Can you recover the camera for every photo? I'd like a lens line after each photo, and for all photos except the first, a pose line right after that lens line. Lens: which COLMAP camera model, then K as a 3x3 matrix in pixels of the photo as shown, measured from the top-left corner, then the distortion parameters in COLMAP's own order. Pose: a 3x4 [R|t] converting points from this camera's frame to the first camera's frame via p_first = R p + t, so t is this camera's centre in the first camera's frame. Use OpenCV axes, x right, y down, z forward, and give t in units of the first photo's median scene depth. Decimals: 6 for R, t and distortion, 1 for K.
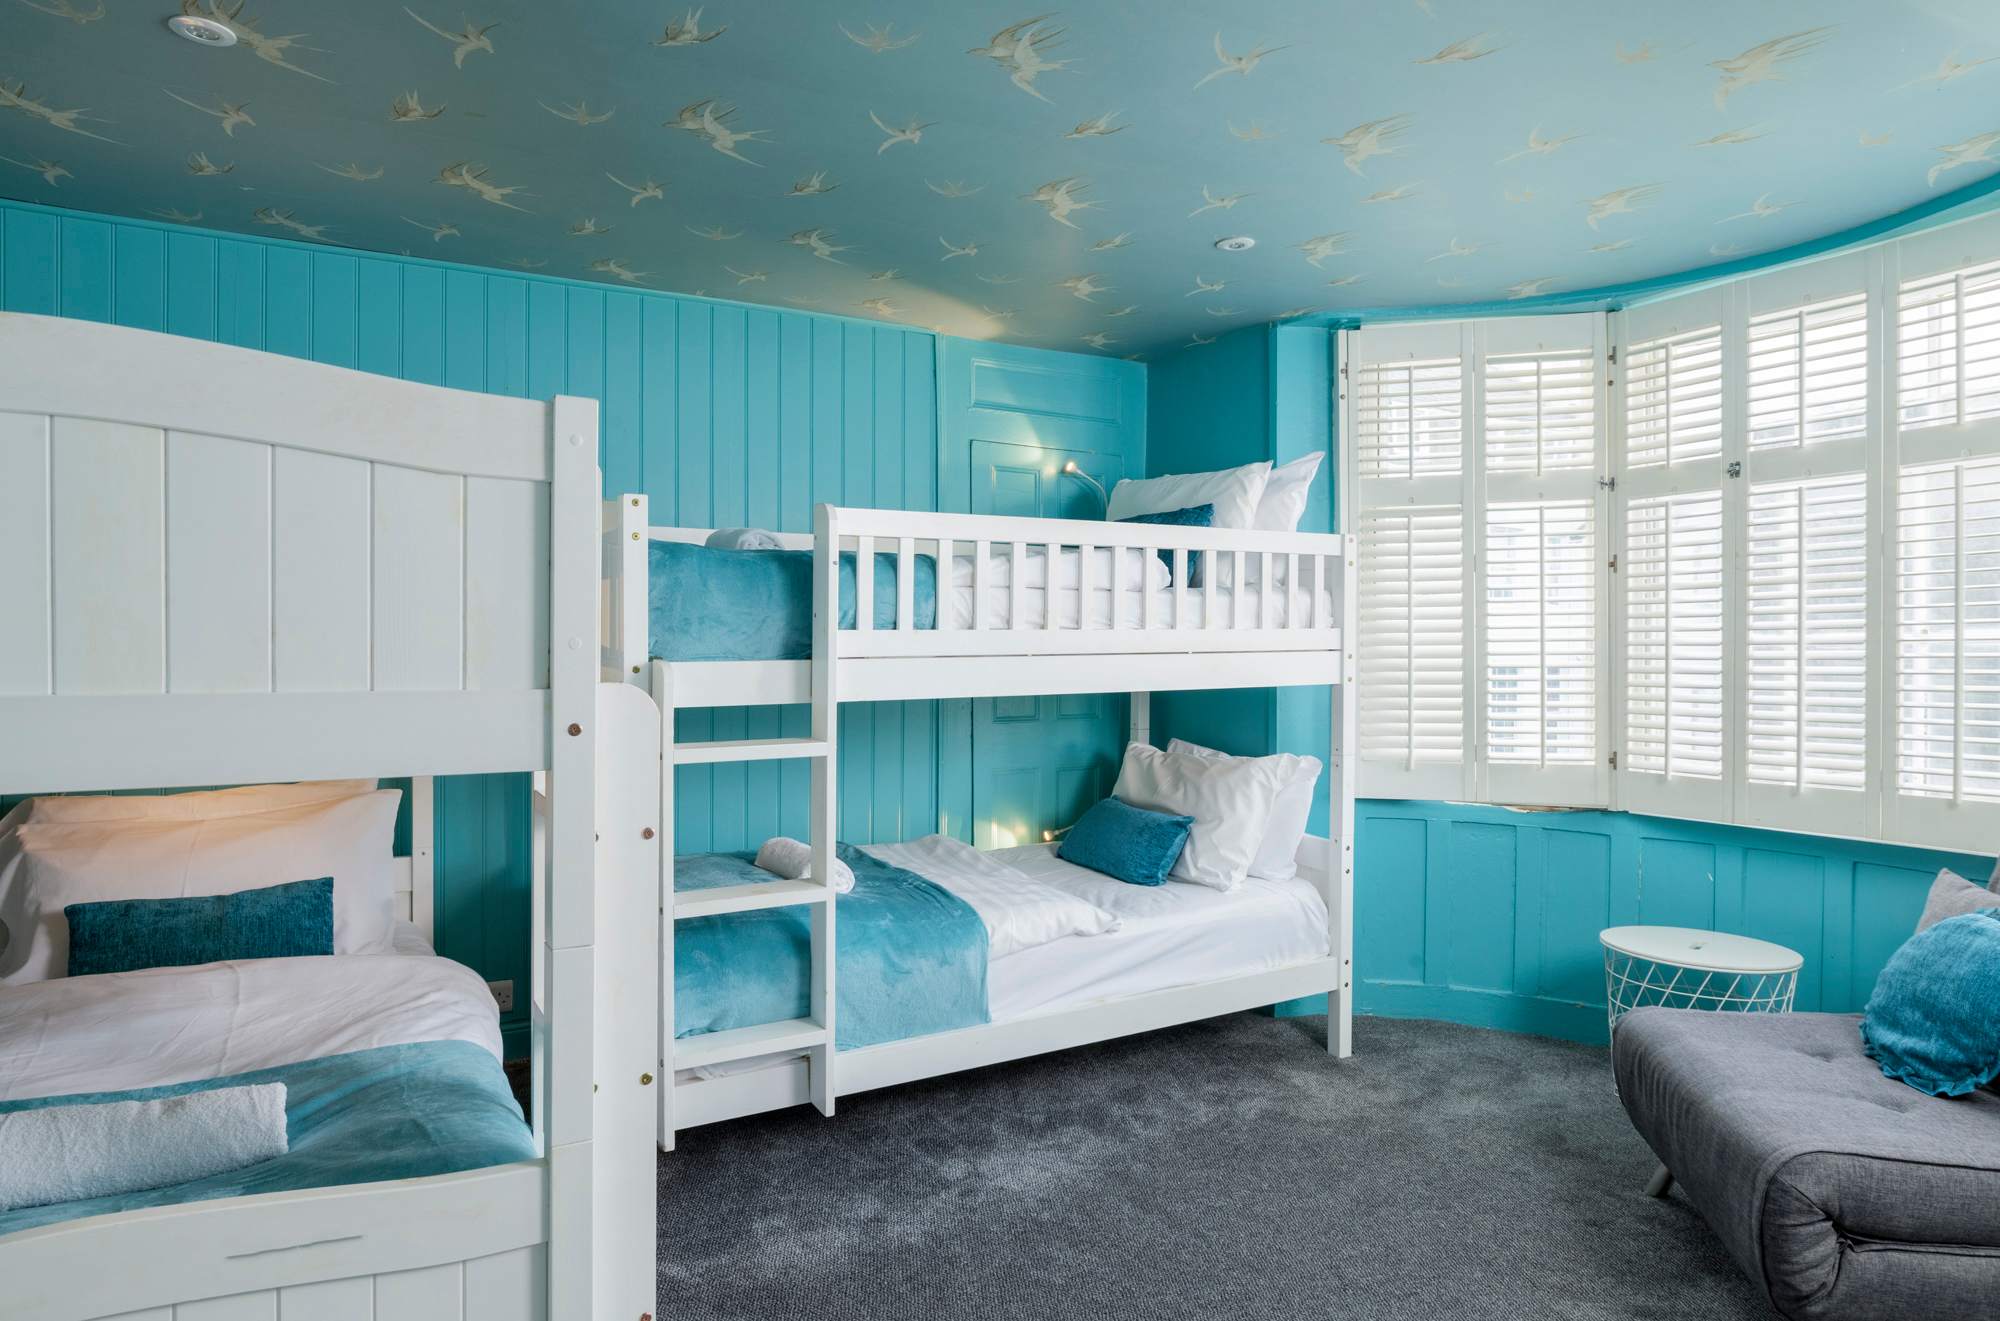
lens RADIAL K [[1206.7, 0, 1000.0], [0, 1206.7, 660.5], [0, 0, 1]] dist [-0.002465, 0.026790]
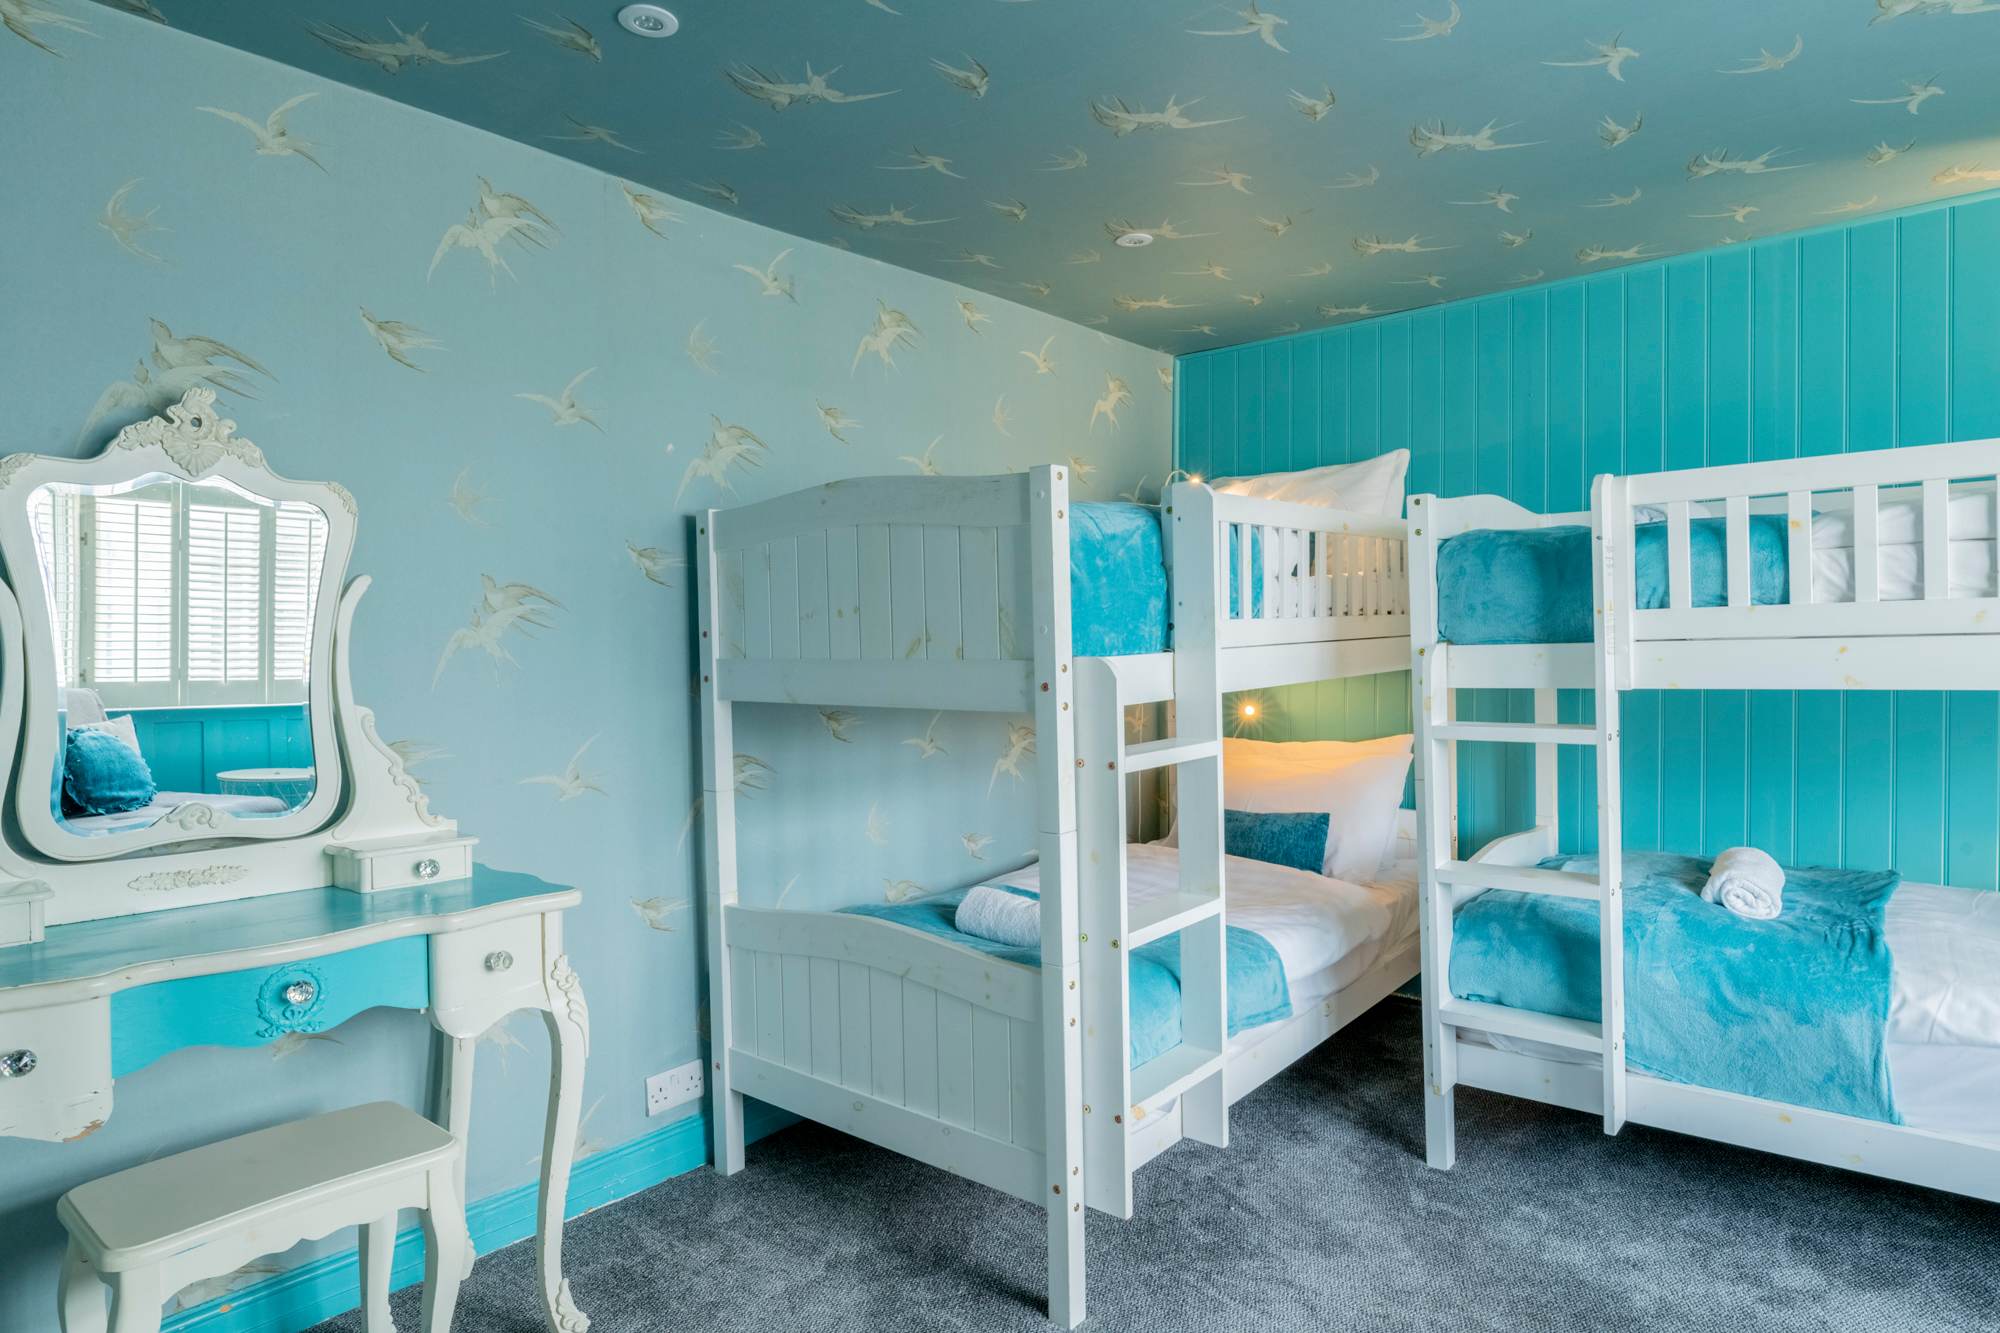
lens RADIAL K [[1161.8, 0, 1000.0], [0, 1161.8, 666.5], [0, 0, 1]] dist [-0.001585, 0.001164]
pose [[0.350839, 0.010709, -0.936374, 0.511581], [-0.000455, 0.999936, 0.011265, 0.007243], [0.936436, -0.003526, 0.350822, 0.241974]]
